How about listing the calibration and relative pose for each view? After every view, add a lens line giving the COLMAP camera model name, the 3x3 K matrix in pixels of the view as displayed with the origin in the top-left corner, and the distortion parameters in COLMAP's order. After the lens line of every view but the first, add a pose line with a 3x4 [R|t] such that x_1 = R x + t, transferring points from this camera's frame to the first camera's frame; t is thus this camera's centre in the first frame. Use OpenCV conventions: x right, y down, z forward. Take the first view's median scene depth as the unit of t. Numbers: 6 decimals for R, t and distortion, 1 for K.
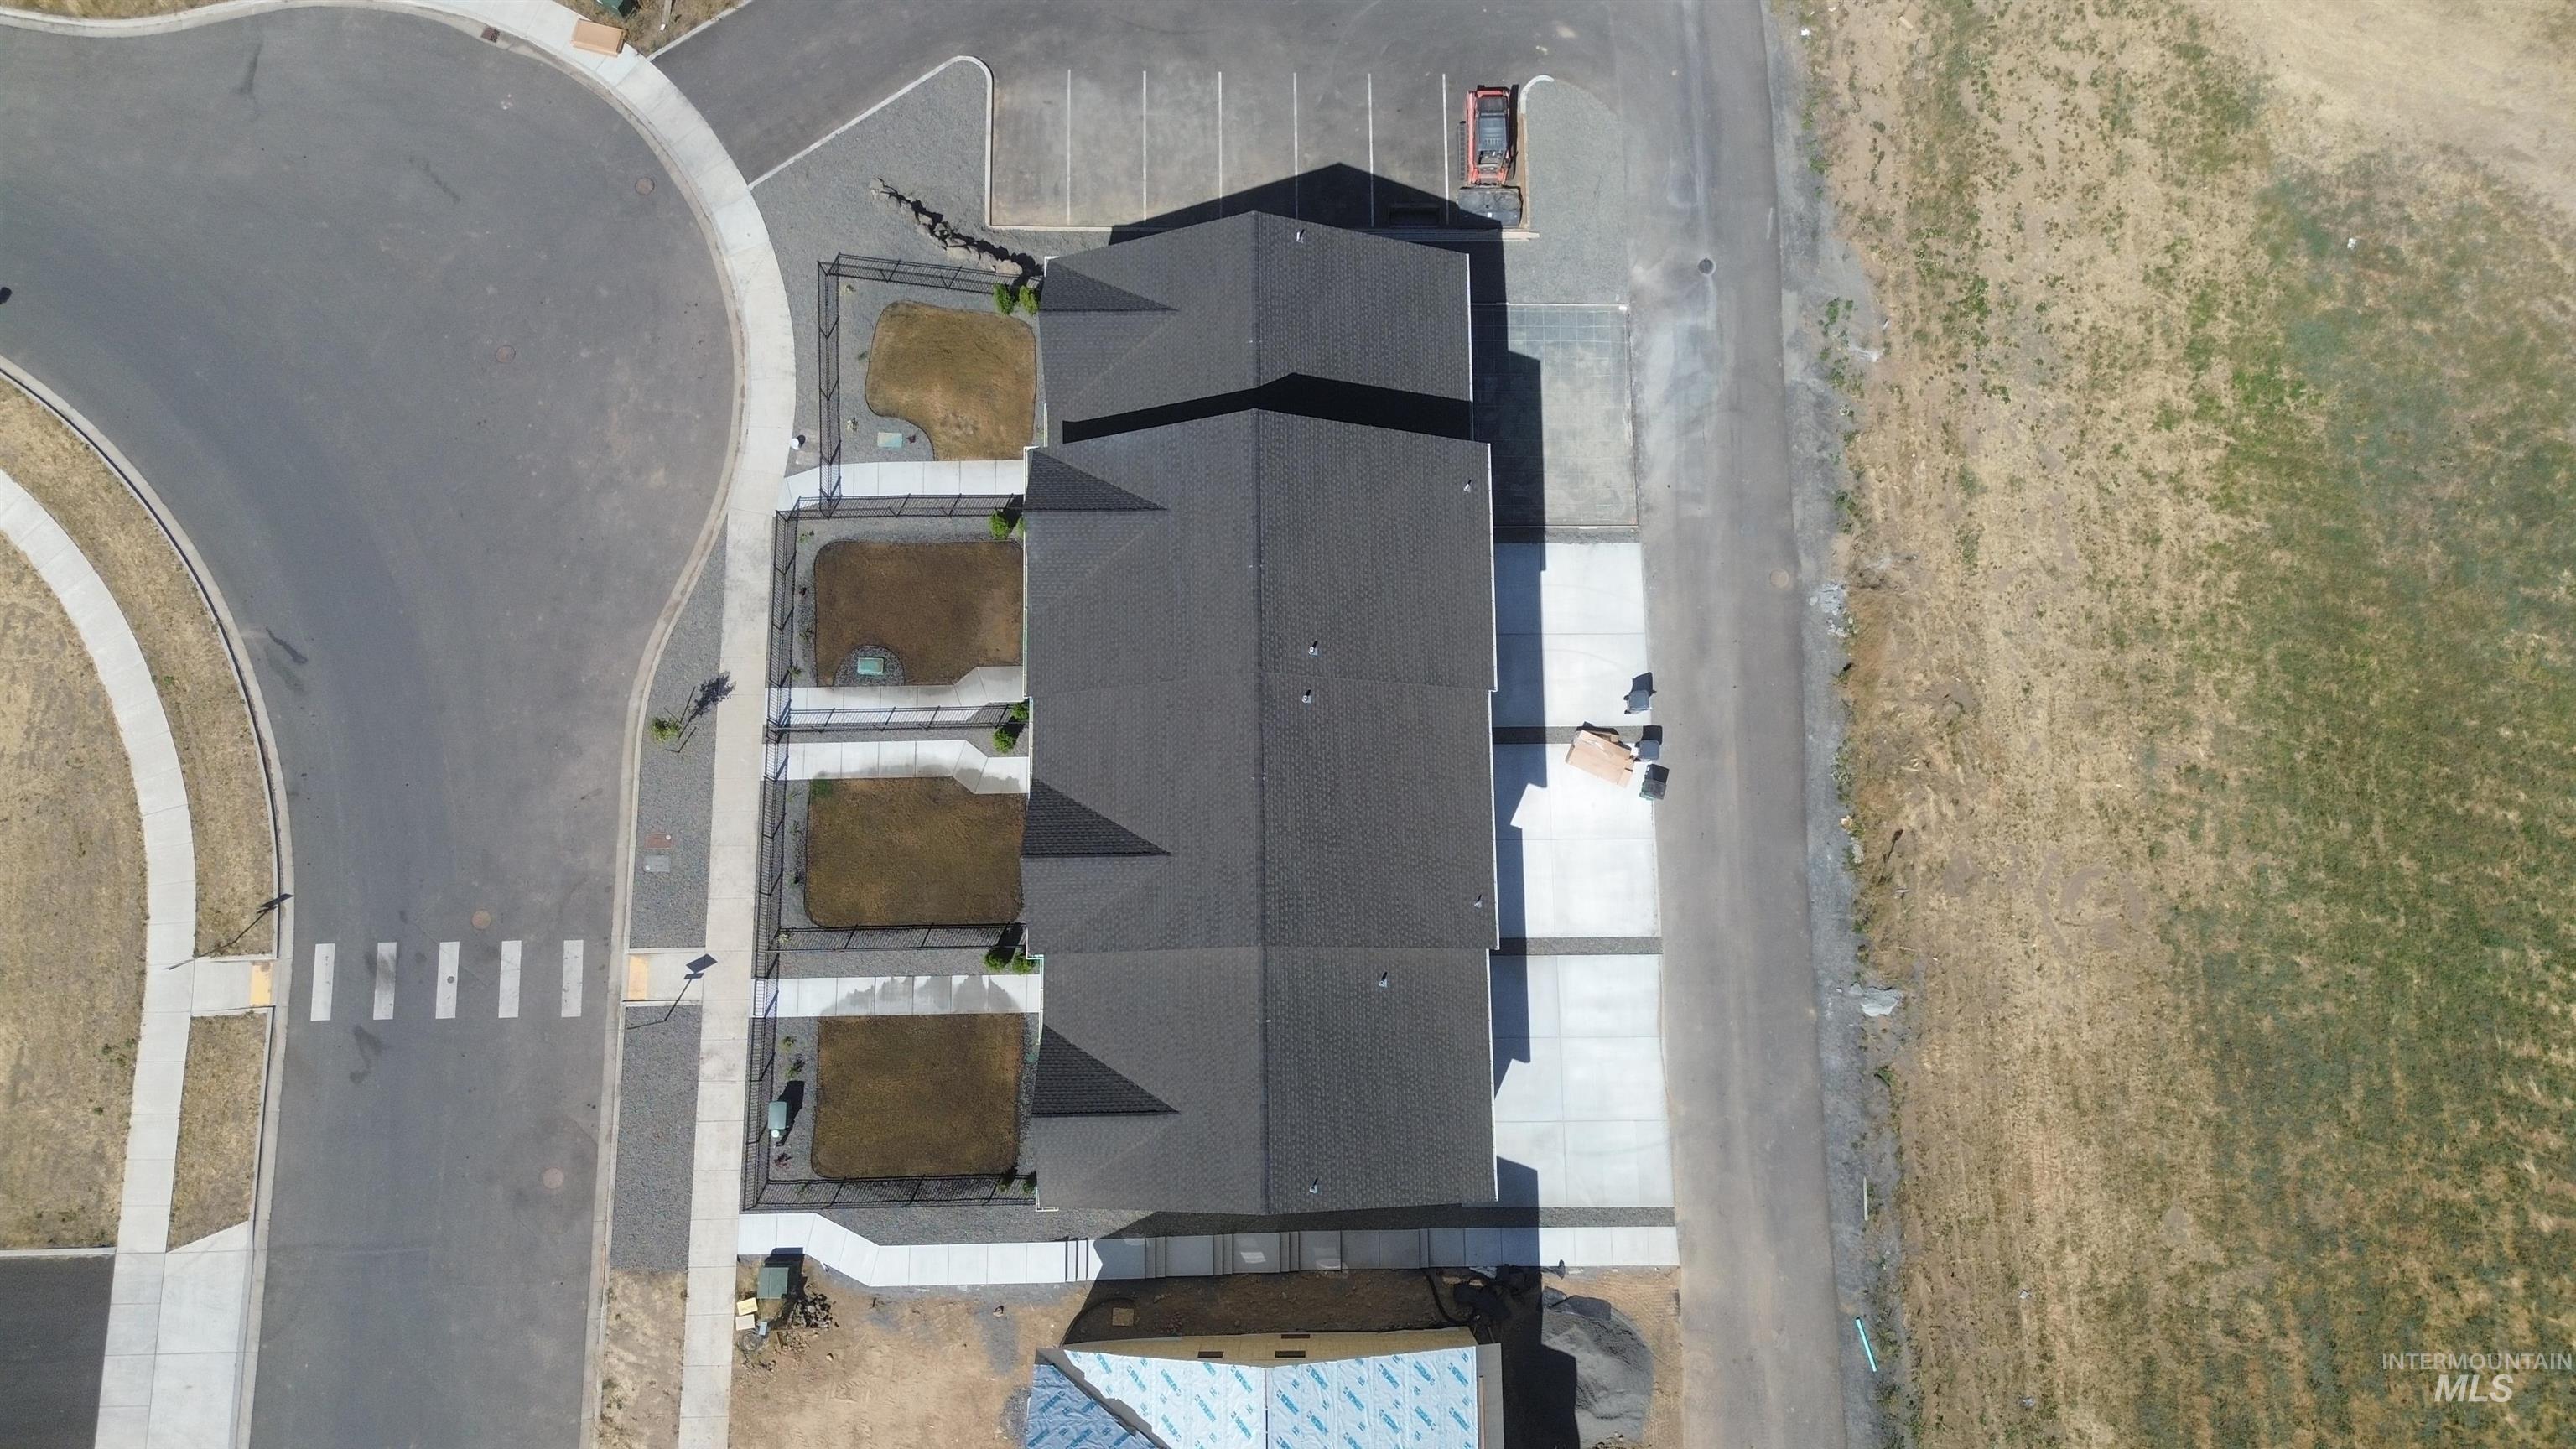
lens RADIAL K [[1826.1, 0, 1286.8], [0, 1826.1, 709.8], [0, 0, 1]] dist [0.074604, -0.069948]
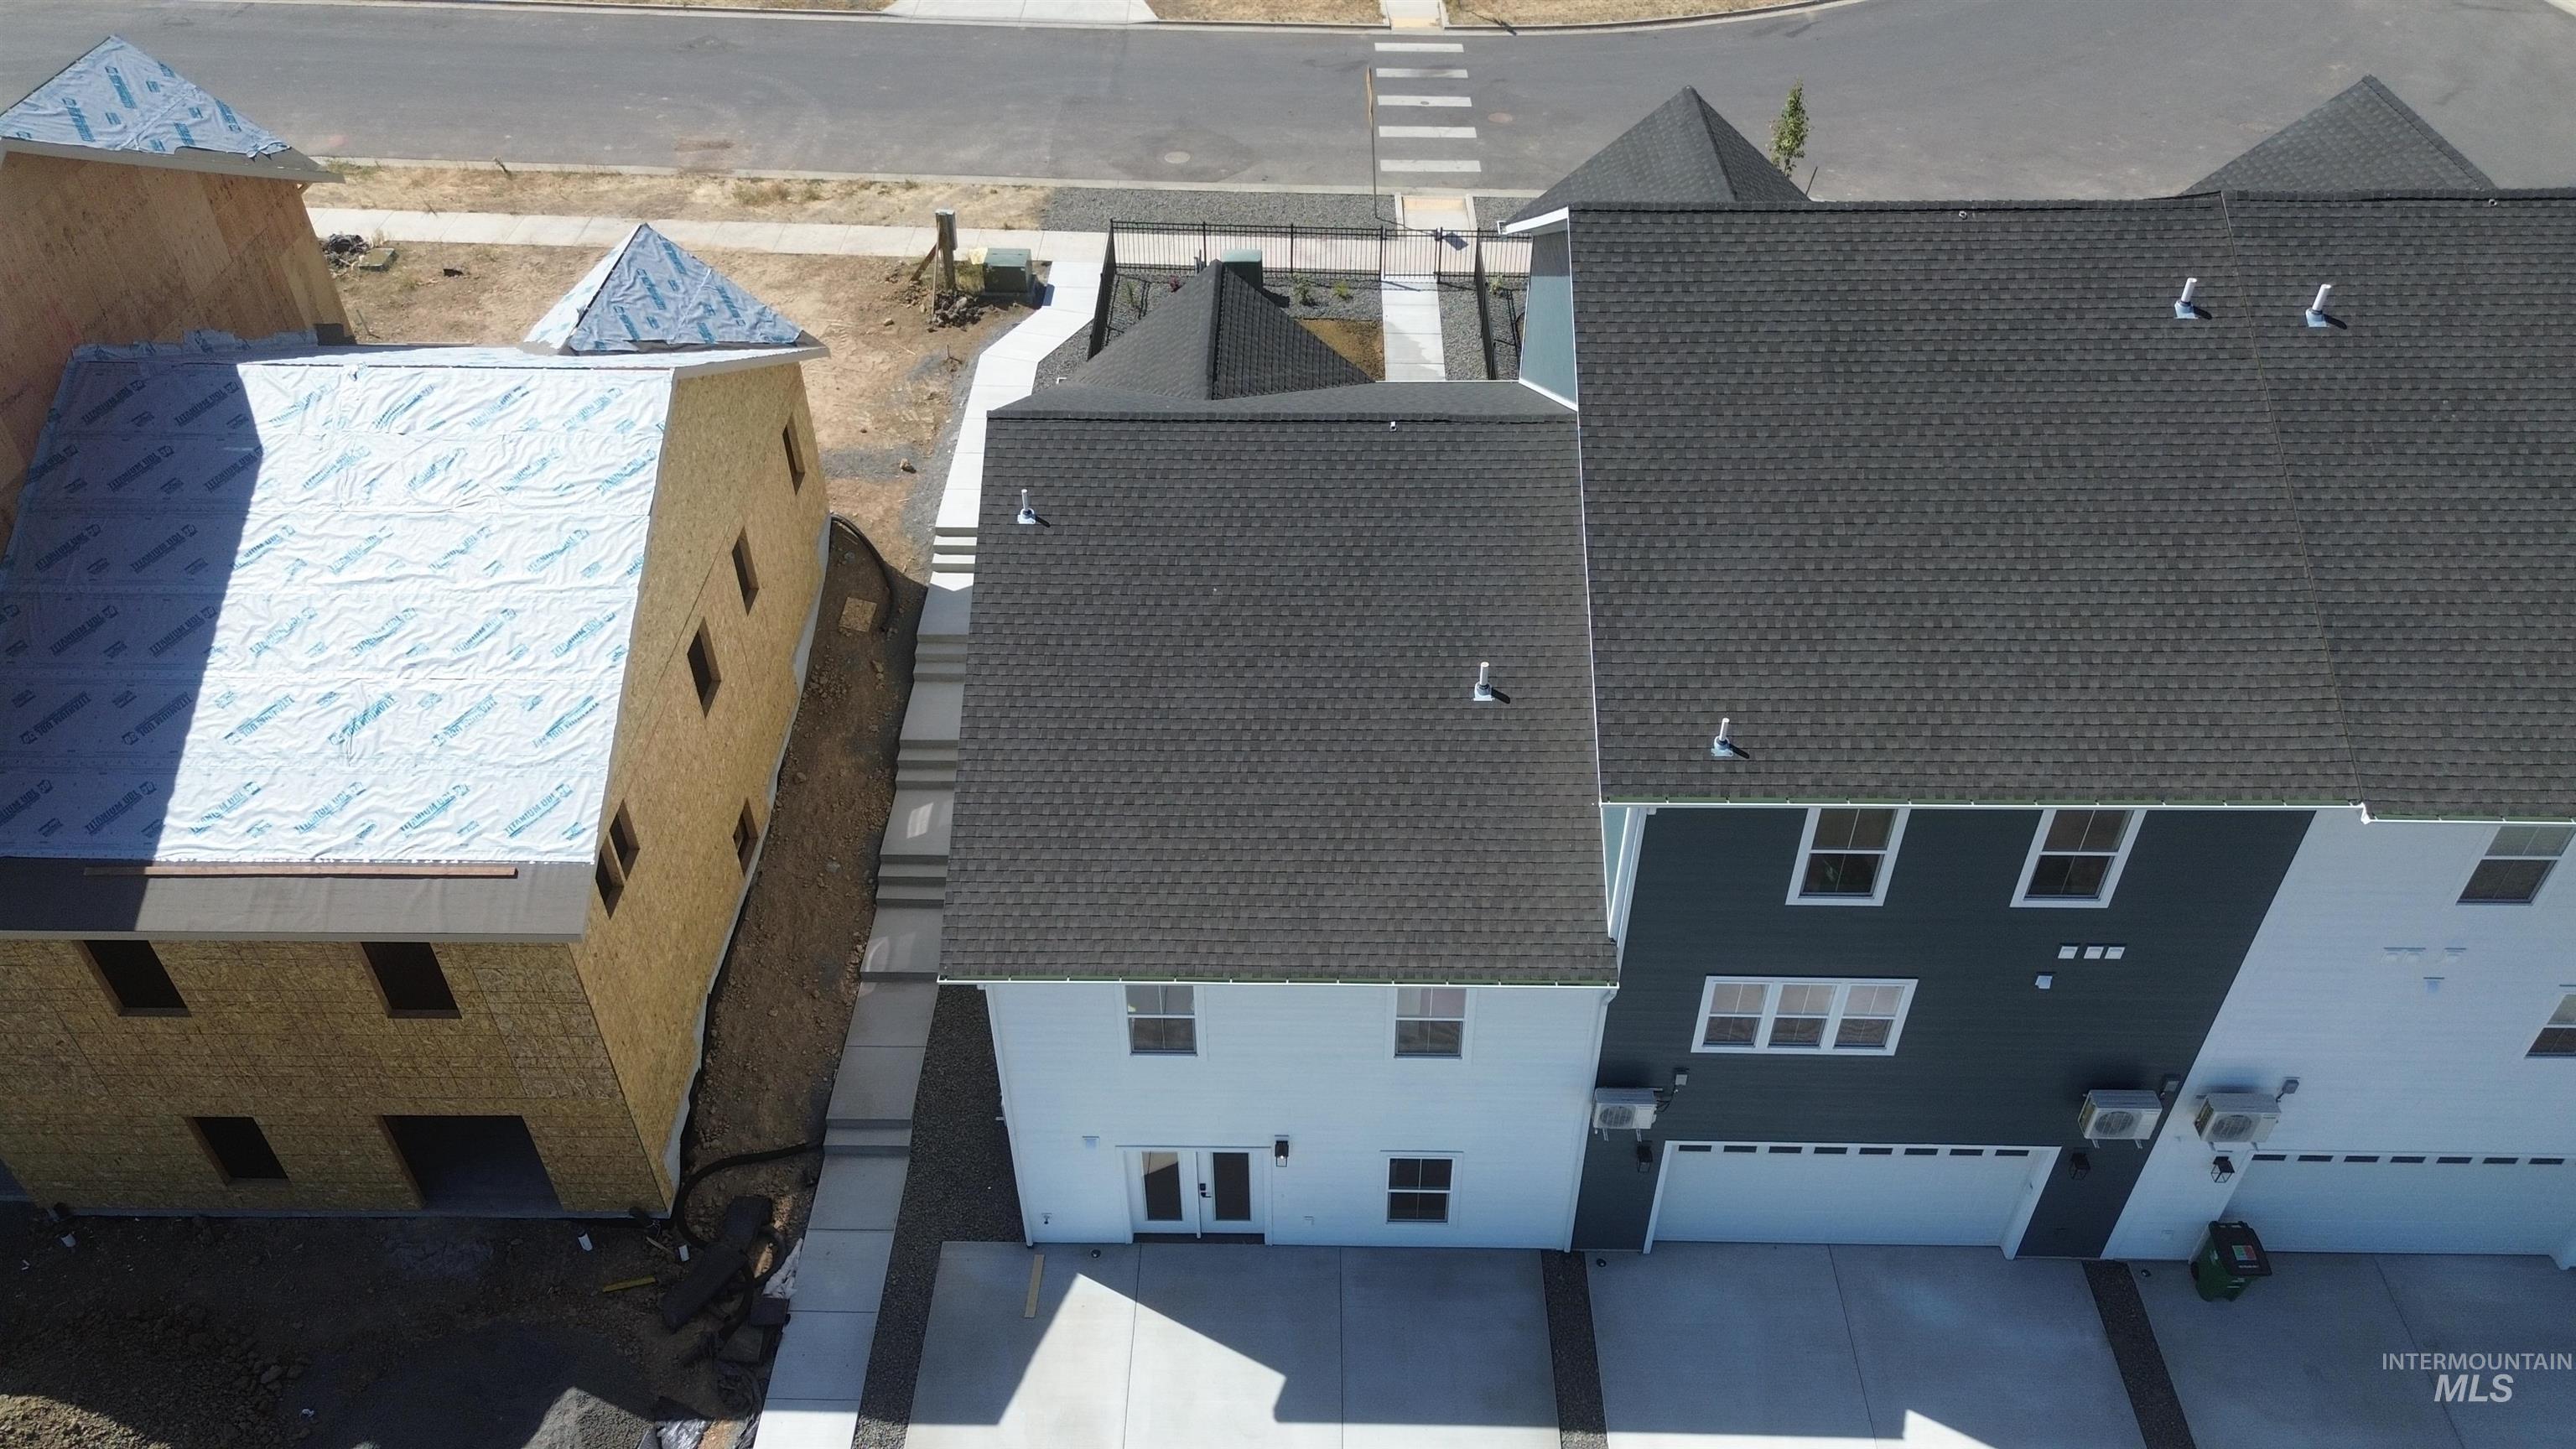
lens RADIAL K [[1826.1, 0, 1280.3], [0, 1826.1, 736.7], [0, 0, 1]] dist [0.074604, -0.069948]
pose [[-0.029216, 0.654594, -0.755416, 0.341319], [-0.984397, 0.112349, 0.135426, 0.129848], [0.173519, 0.747586, 0.641098, 0.677770]]
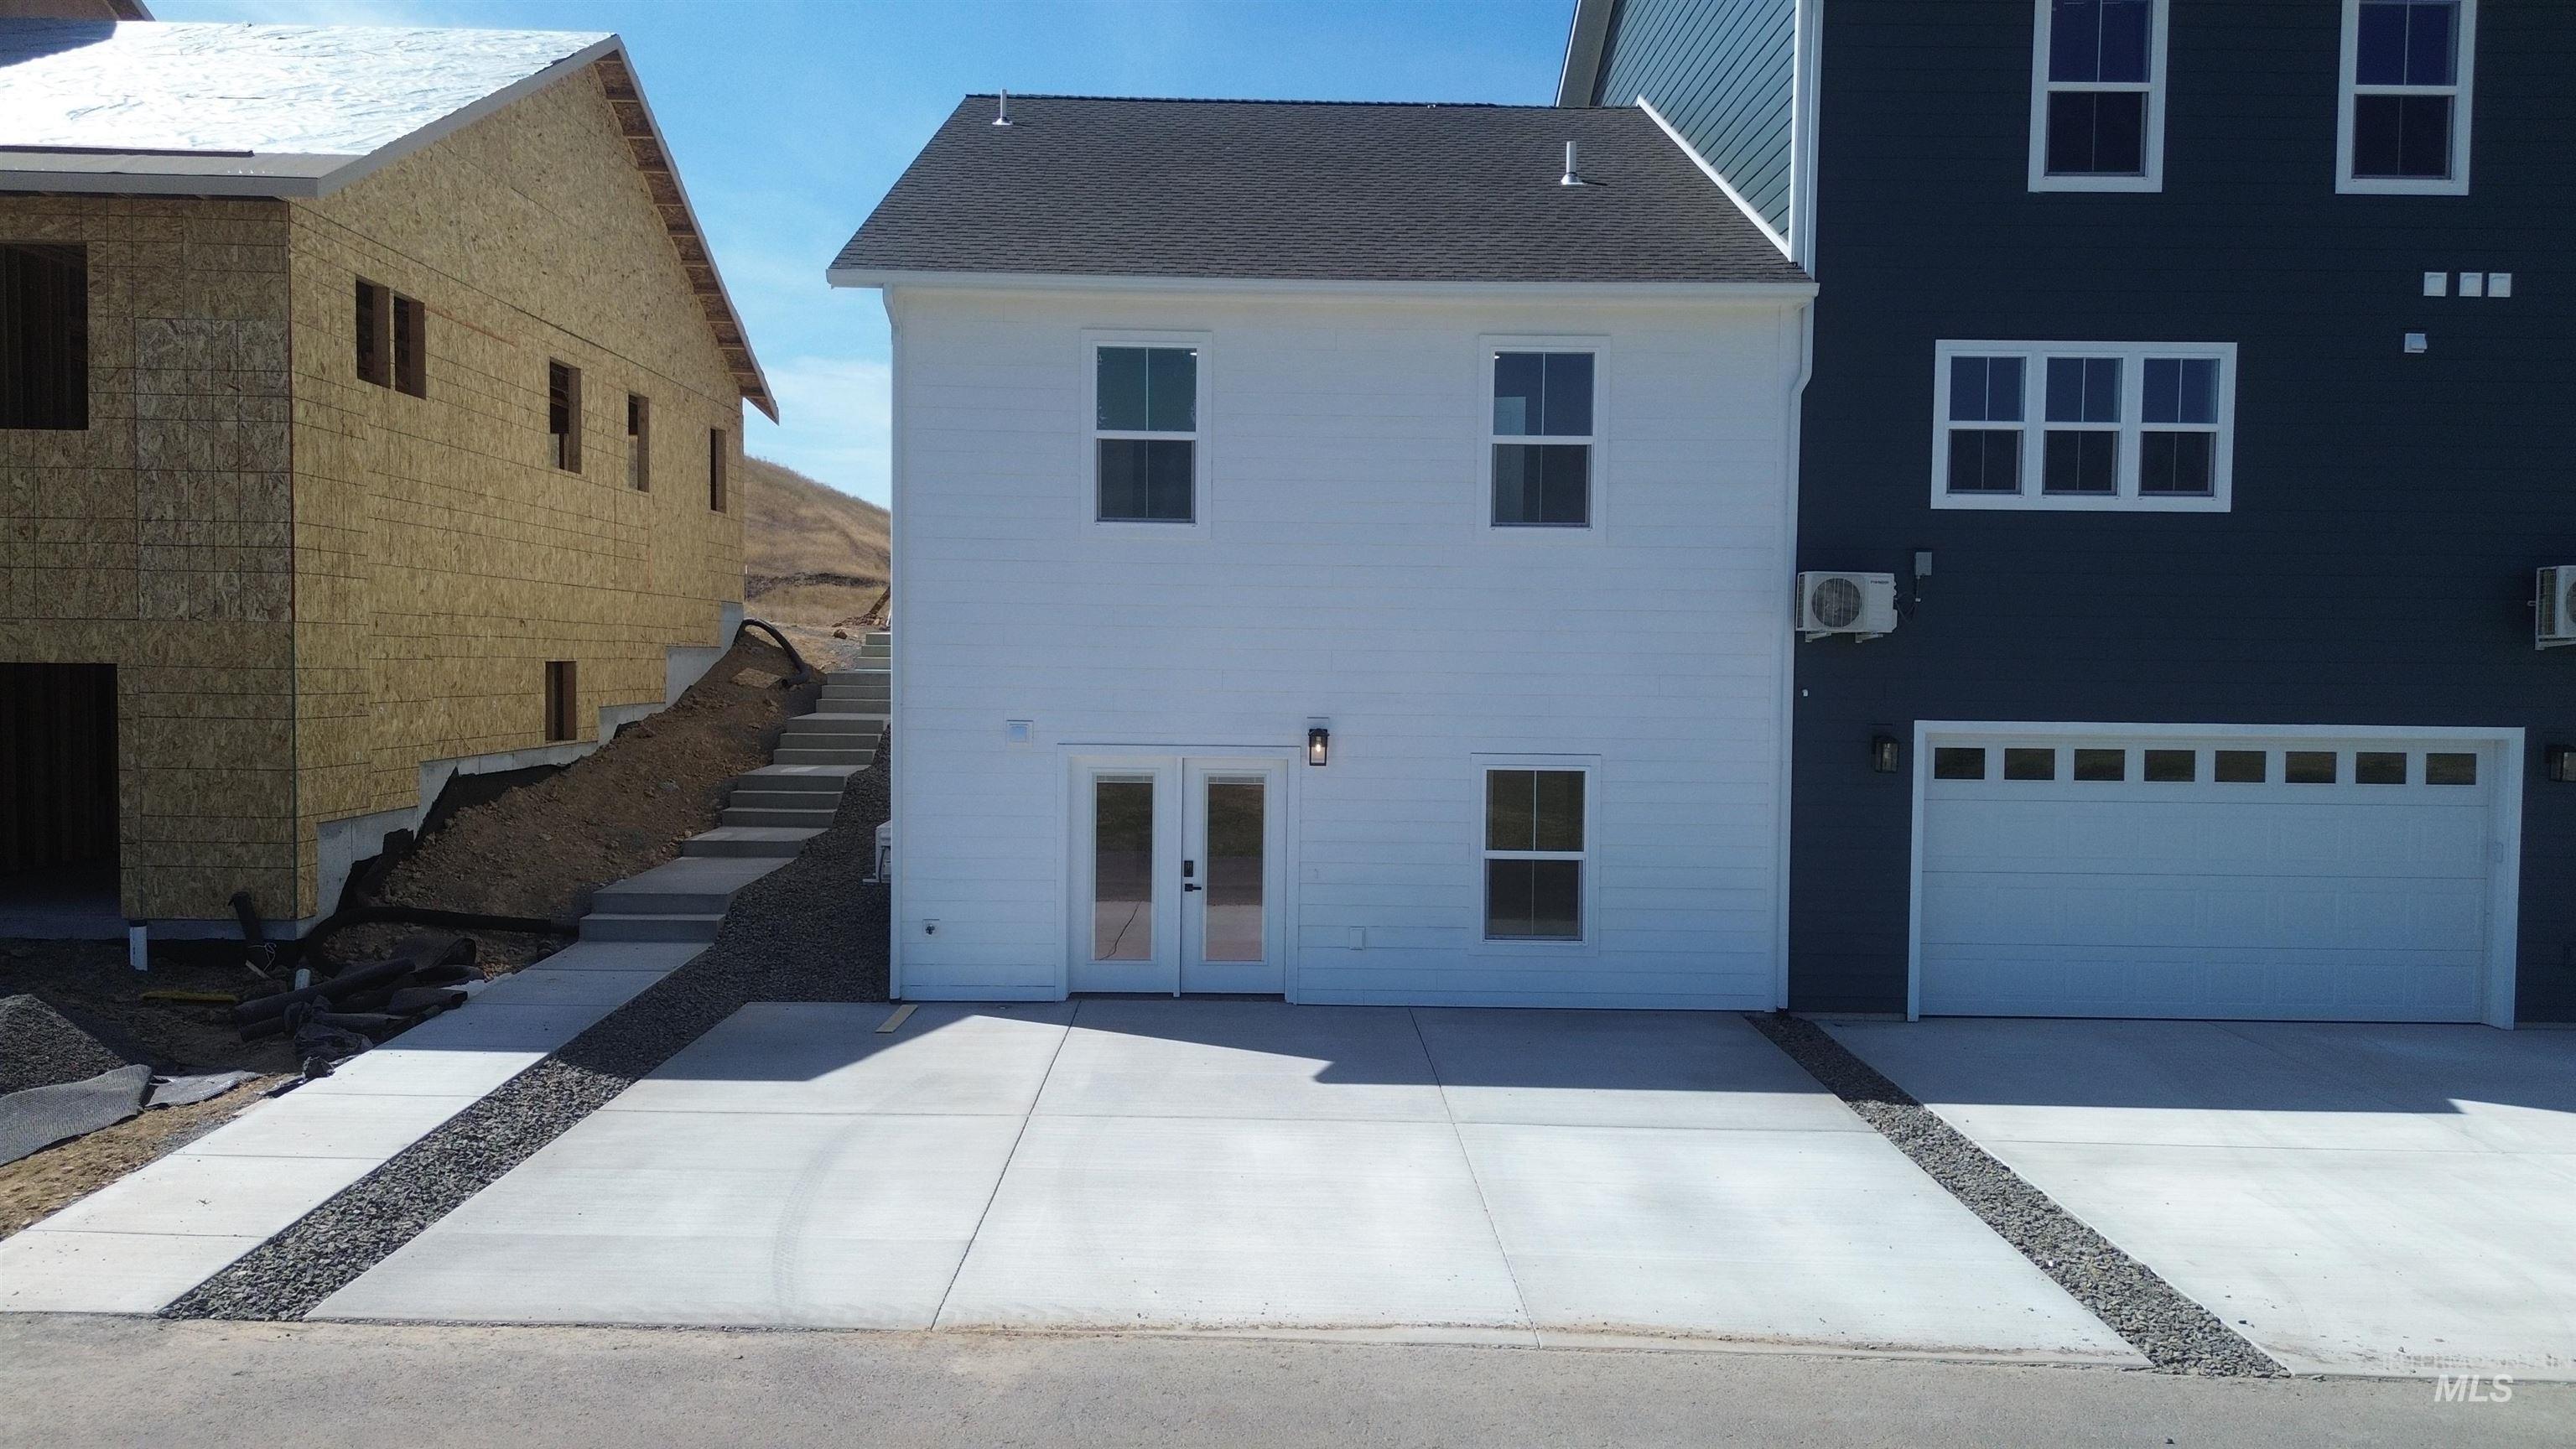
lens RADIAL K [[1826.1, 0, 1281.0], [0, 1826.1, 733.5], [0, 0, 1]] dist [0.074604, -0.069948]
pose [[-0.000749, 0.047376, -0.998877, 0.352182], [-0.987811, 0.155448, 0.008113, 0.196697], [0.155658, 0.986707, 0.046682, 0.988200]]
